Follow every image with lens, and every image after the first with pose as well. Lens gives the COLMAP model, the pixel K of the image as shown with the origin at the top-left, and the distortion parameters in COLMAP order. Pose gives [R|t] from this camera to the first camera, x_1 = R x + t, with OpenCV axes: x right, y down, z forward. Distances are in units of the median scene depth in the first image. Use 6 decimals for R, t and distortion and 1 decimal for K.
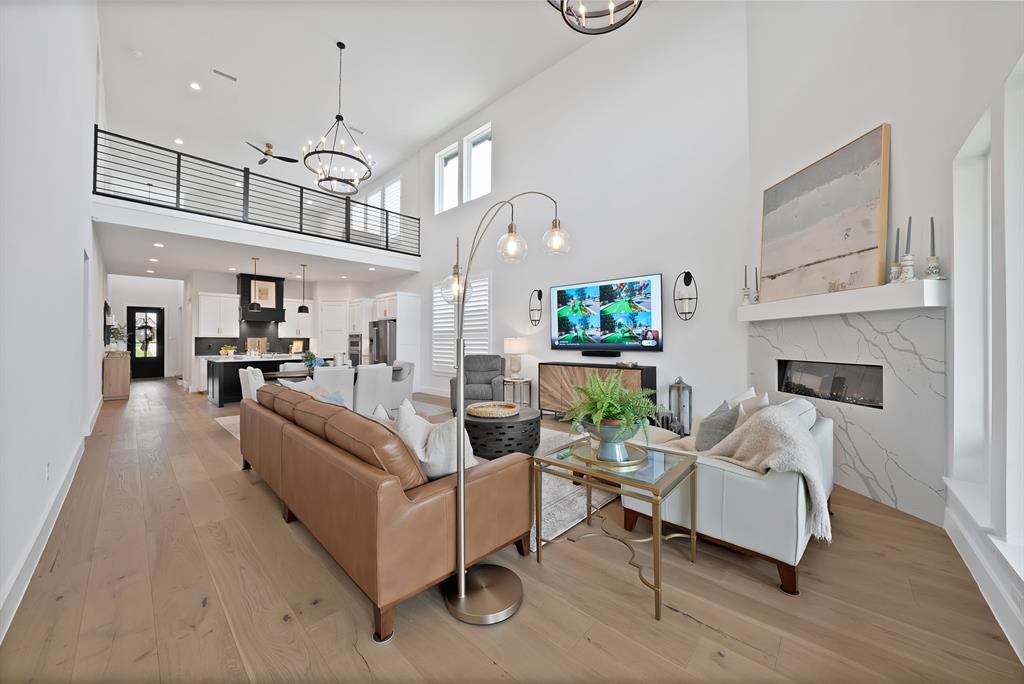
lens RADIAL K [[360.8, 0, 512.1], [0, 360.8, 338.4], [0, 0, 1]] dist [-0.012326, -0.000002]
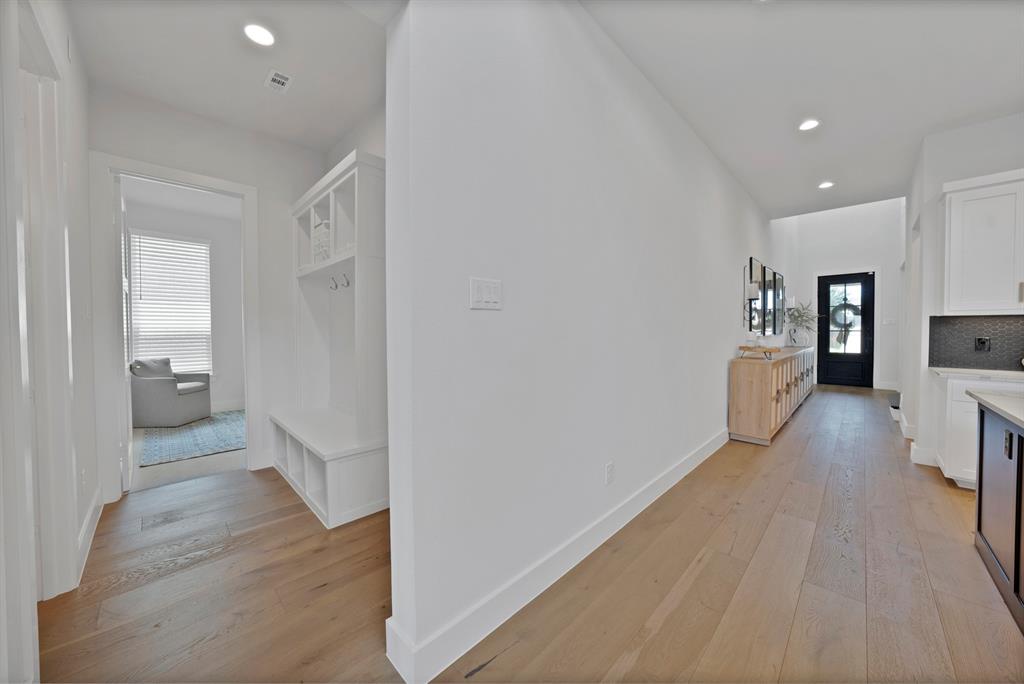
lens RADIAL K [[360.8, 0, 512.1], [0, 360.8, 338.4], [0, 0, 1]] dist [-0.012326, -0.000002]
pose [[-0.029172, 0.025065, -0.999260, -0.473647], [0.008187, 0.999658, 0.024835, 0.006099], [0.999541, -0.007456, -0.029368, 0.539697]]
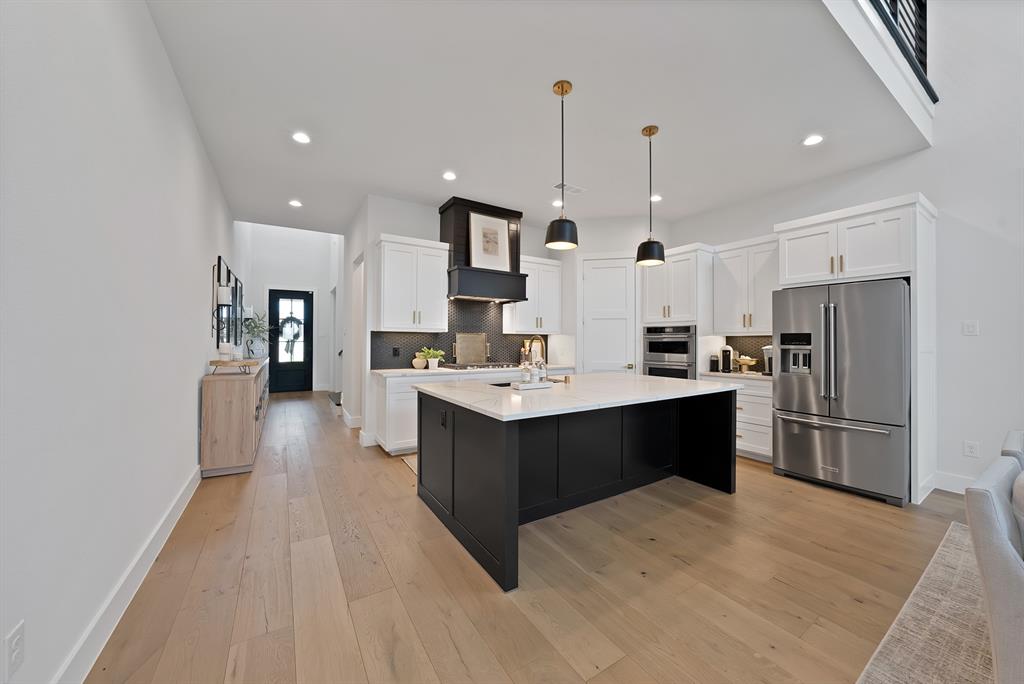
lens RADIAL K [[369.5, 0, 513.1], [0, 369.5, 338.0], [0, 0, 1]] dist [-0.013191, 0.000111]
pose [[0.965298, 0.003475, -0.261127, -0.532239], [-0.004175, 0.999989, -0.002125, 0.005445], [0.261117, 0.003142, 0.965302, 0.529185]]
